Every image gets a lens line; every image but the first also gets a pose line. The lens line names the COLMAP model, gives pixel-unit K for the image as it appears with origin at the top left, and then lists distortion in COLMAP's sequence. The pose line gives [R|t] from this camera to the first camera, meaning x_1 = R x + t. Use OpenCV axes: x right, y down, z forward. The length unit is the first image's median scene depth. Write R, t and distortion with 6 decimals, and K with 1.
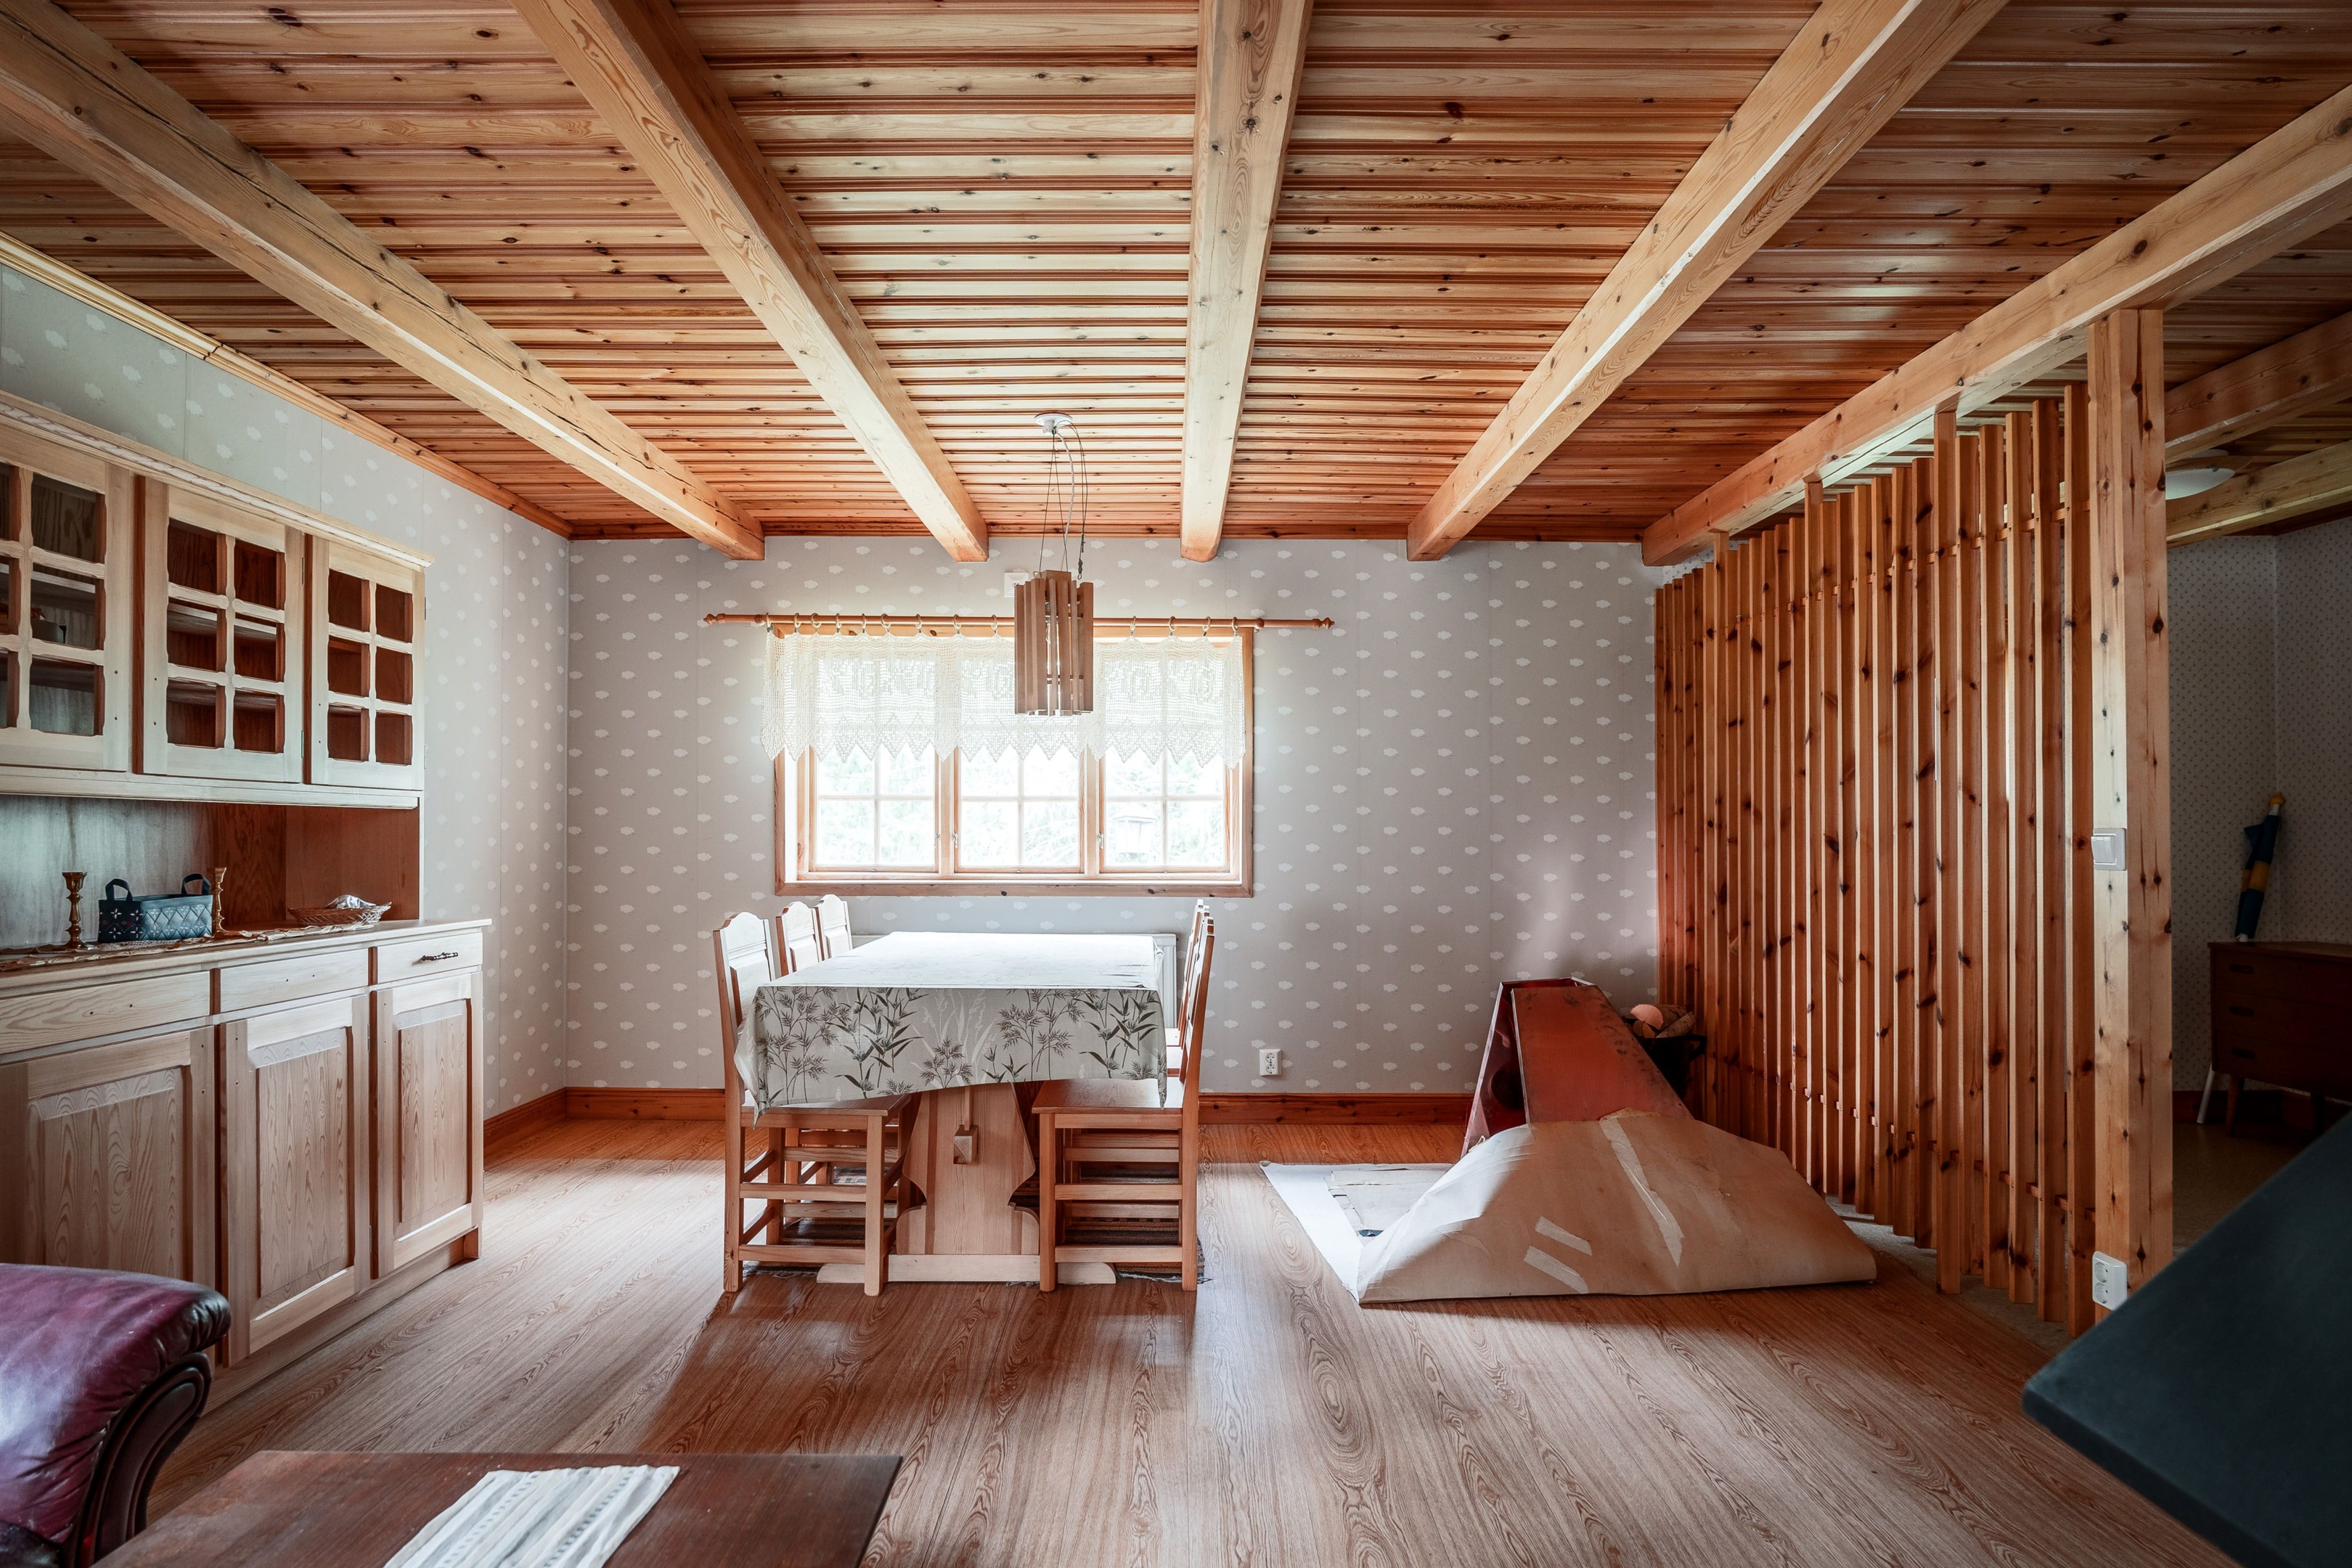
lens RADIAL K [[1313.6, 0, 1172.2], [0, 1313.6, 794.8], [0, 0, 1]] dist [-0.000485, -0.000041]
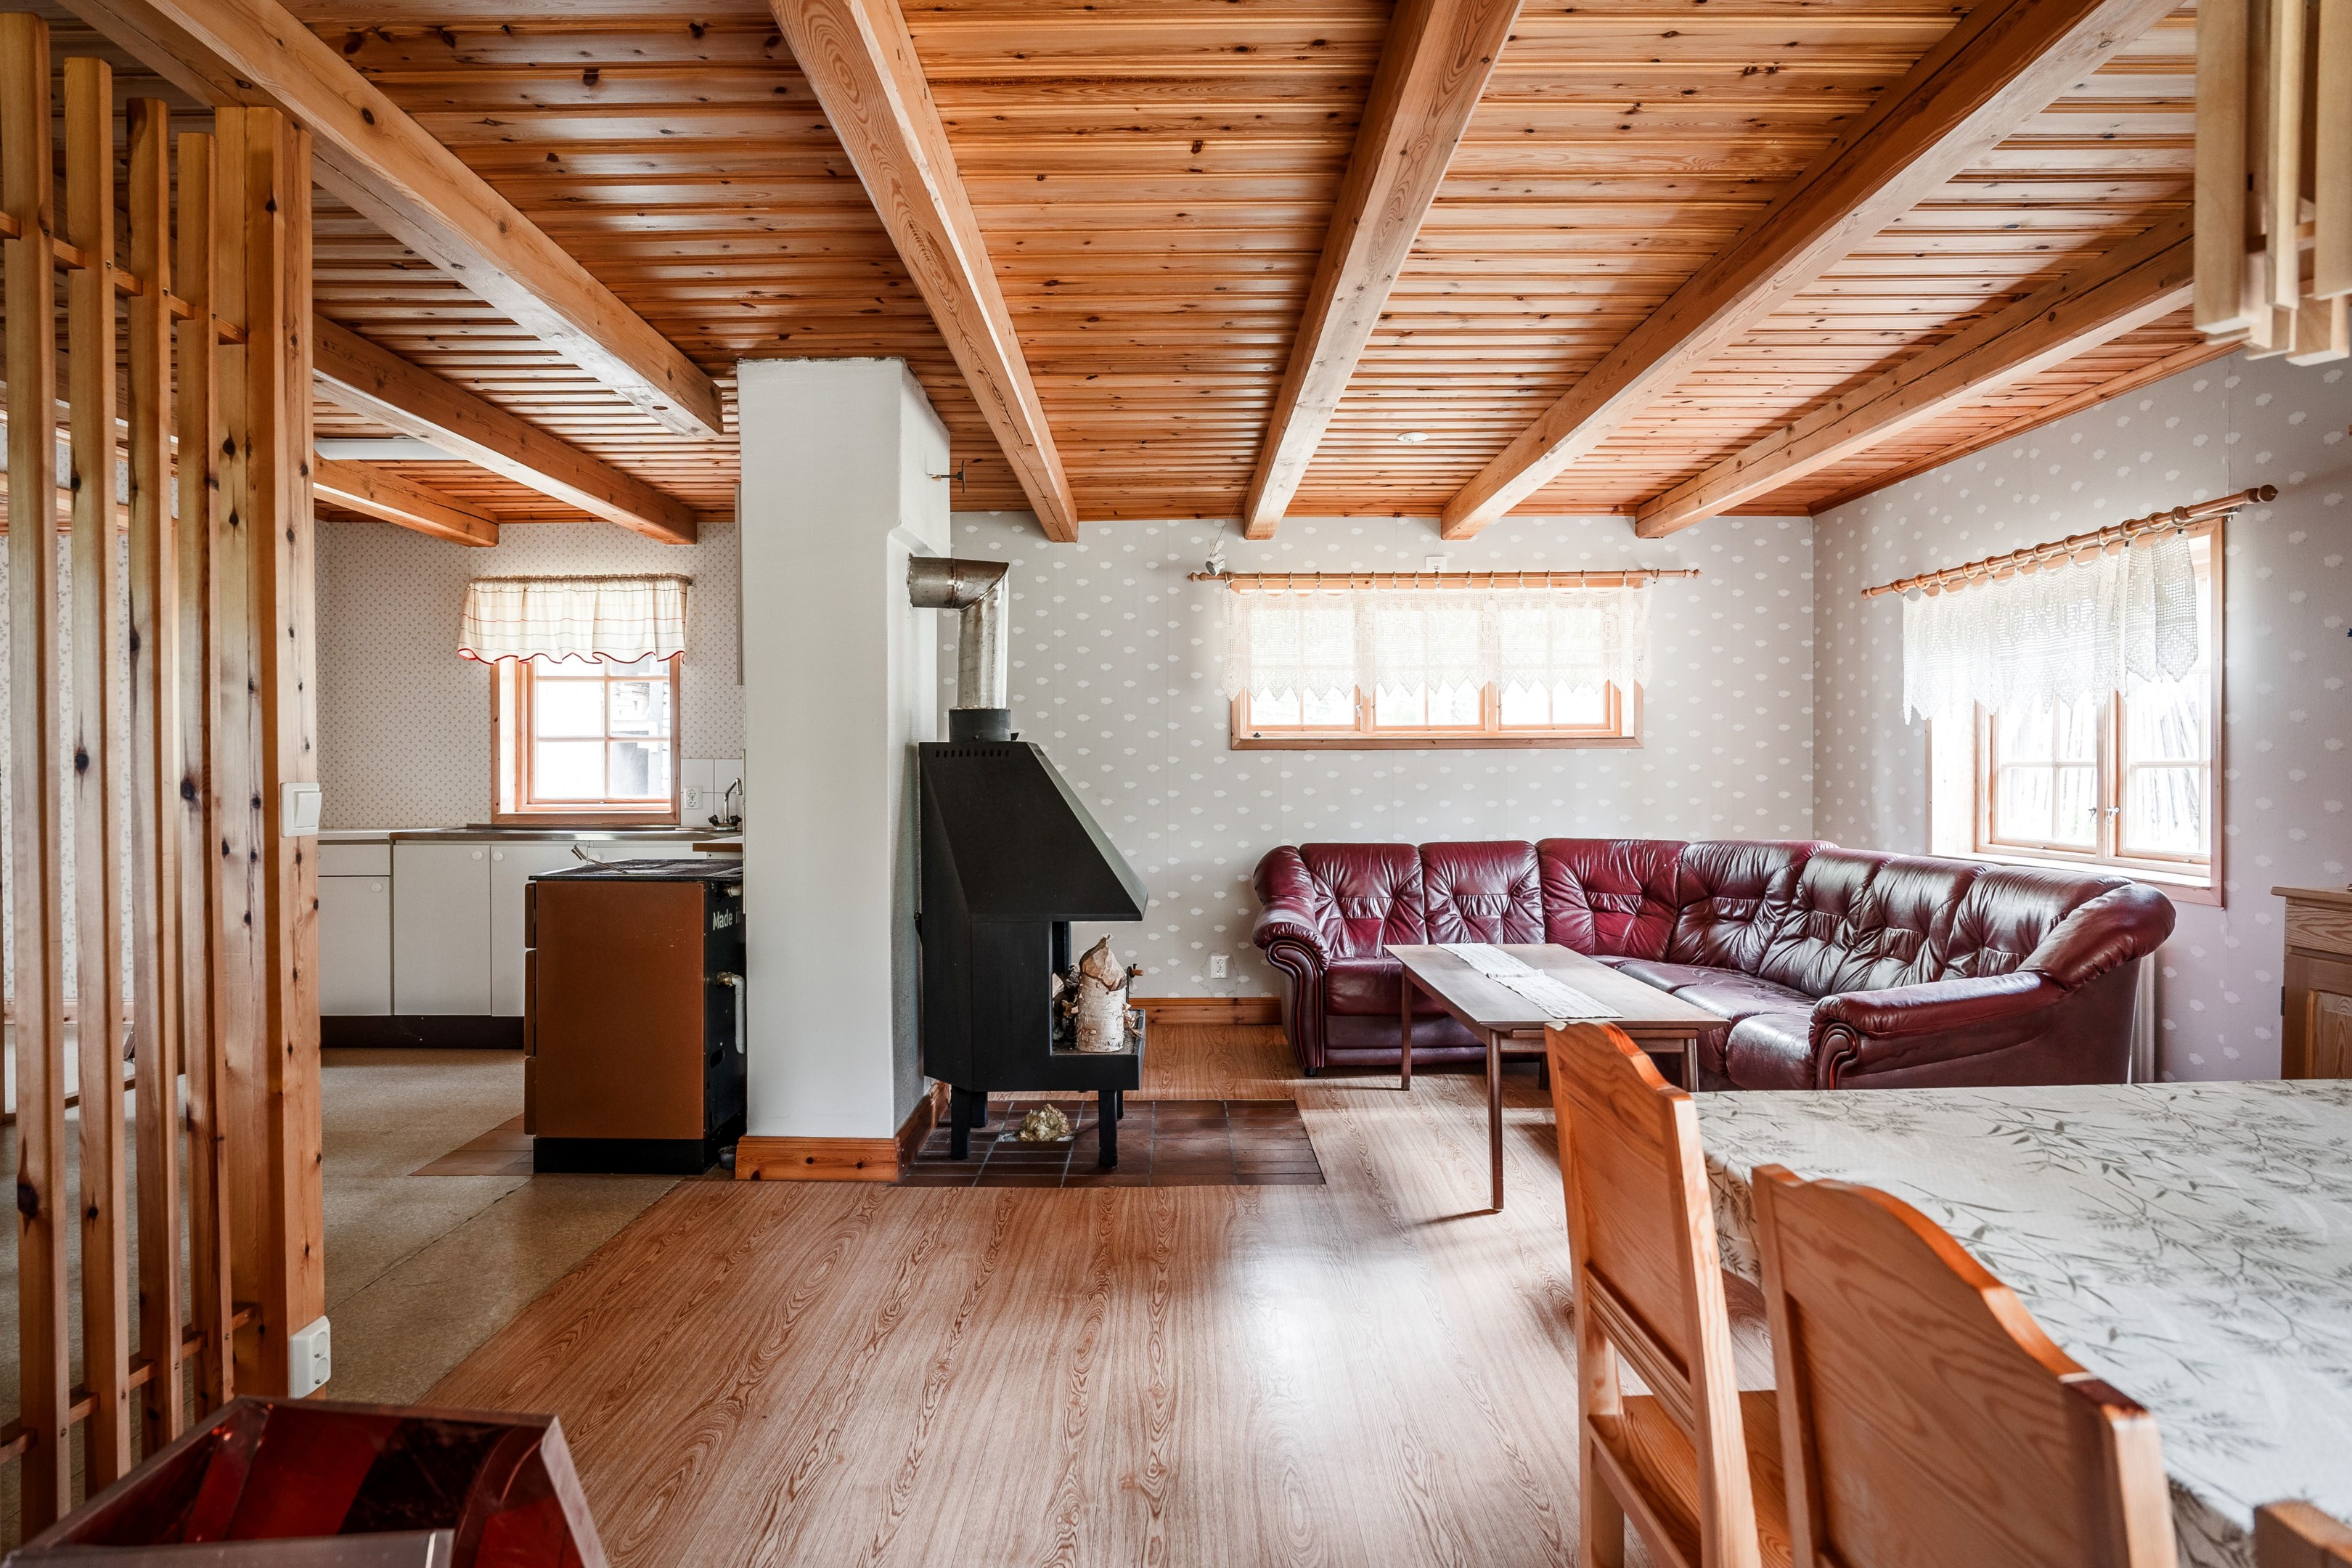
lens RADIAL K [[1313.6, 0, 1177.3], [0, 1313.6, 785.4], [0, 0, 1]] dist [-0.000485, -0.000041]
pose [[-0.999894, 0.004469, 0.013843, 0.179973], [0.004488, 0.999989, 0.001318, 0.028380], [-0.013837, 0.001380, -0.999903, 1.783929]]
